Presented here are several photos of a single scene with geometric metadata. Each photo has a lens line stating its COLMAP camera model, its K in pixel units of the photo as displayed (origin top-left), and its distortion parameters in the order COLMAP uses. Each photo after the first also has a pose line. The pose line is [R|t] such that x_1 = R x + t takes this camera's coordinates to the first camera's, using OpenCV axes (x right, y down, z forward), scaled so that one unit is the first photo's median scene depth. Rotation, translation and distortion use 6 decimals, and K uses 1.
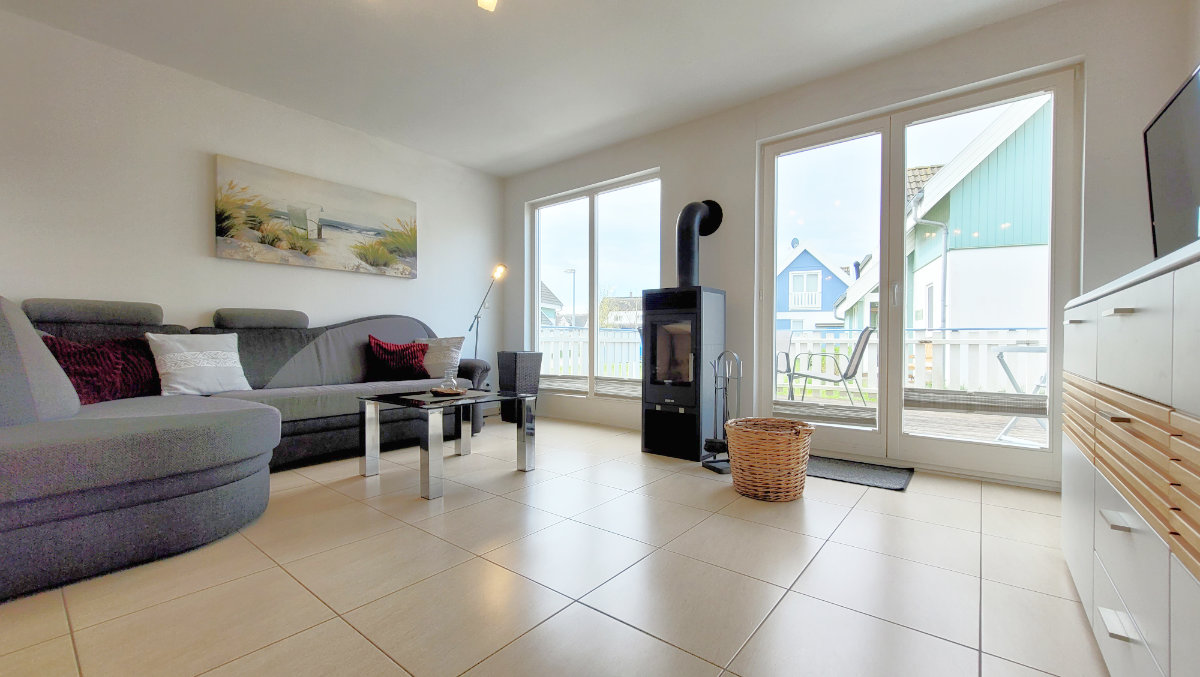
lens RADIAL K [[476.1, 0, 601.5], [0, 476.1, 345.6], [0, 0, 1]] dist [0.007226, 0.000028]
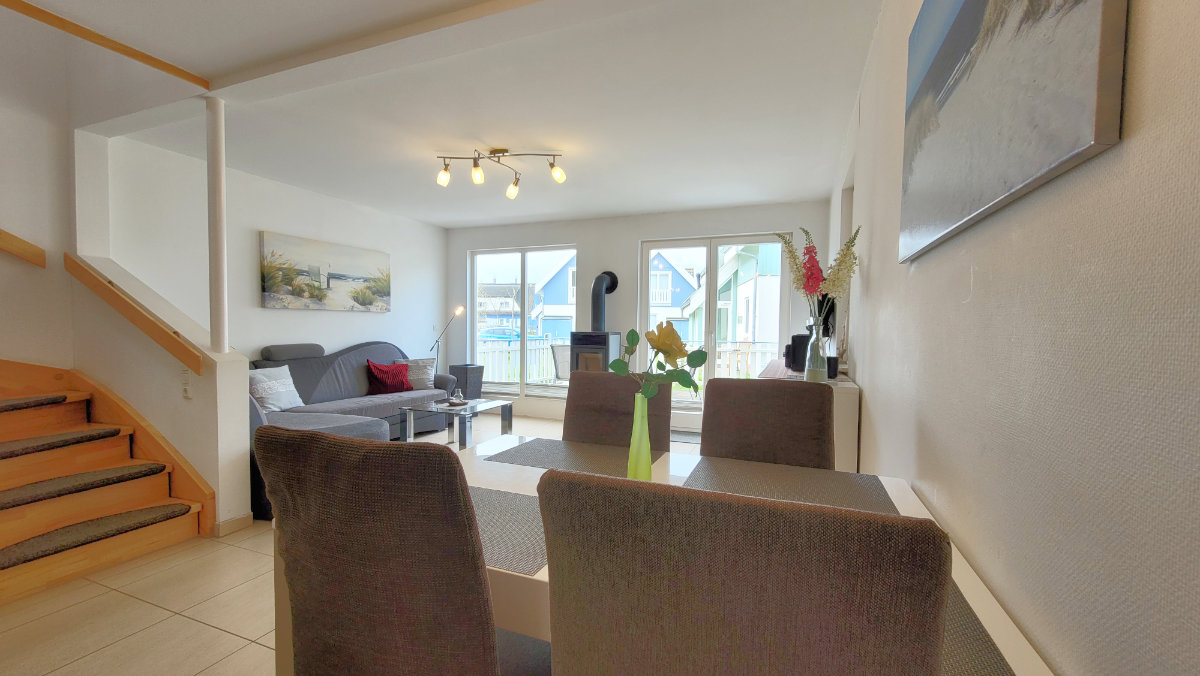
lens RADIAL K [[476.1, 0, 601.5], [0, 476.1, 345.1], [0, 0, 1]] dist [0.007226, 0.000028]
pose [[0.958560, -0.004229, 0.284858, -0.233913], [-0.004243, 0.999567, 0.029117, -0.103866], [-0.284858, -0.029119, 0.958127, -0.476435]]
